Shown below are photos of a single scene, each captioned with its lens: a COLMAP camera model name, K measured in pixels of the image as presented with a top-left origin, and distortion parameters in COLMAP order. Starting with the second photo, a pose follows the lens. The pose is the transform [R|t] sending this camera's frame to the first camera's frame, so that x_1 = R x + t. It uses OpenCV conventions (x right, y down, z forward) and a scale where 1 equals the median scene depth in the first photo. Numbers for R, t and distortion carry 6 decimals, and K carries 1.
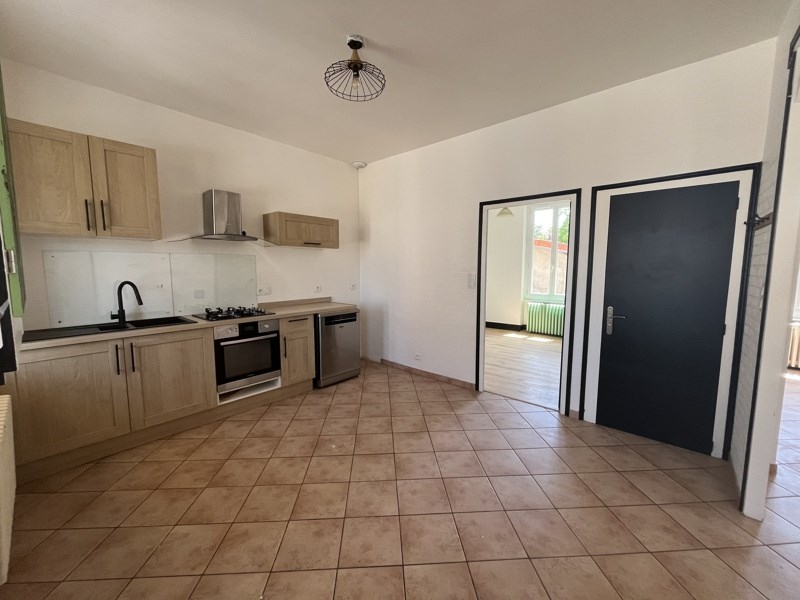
lens RADIAL K [[324.8, 0, 400.0], [0, 324.8, 300.0], [0, 0, 1]] dist [-0.017767, 0.000271]
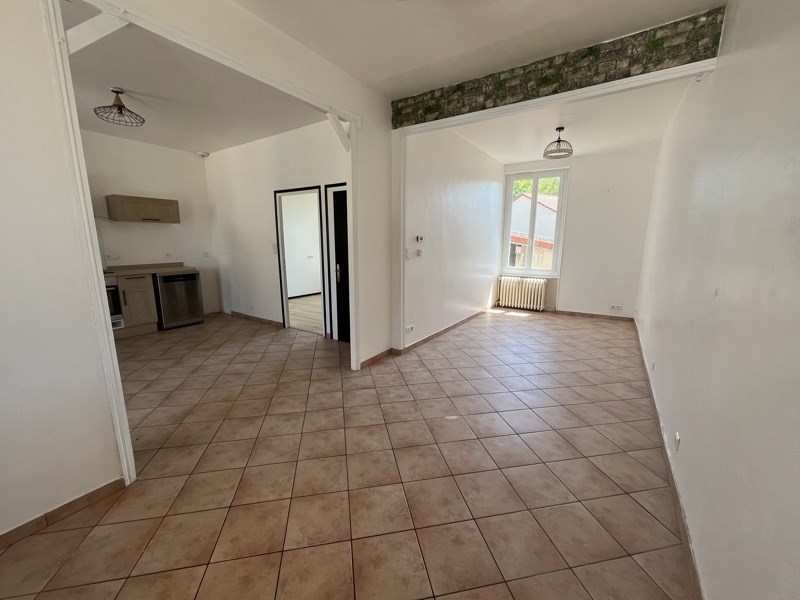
lens RADIAL K [[339.1, 0, 398.0], [0, 339.1, 293.4], [0, 0, 1]] dist [0.034343, -0.000006]
pose [[0.993686, -0.019741, 0.110450, 0.557398], [0.013724, 0.998394, 0.054972, 0.058326], [-0.111357, -0.053109, 0.992360, -0.495871]]
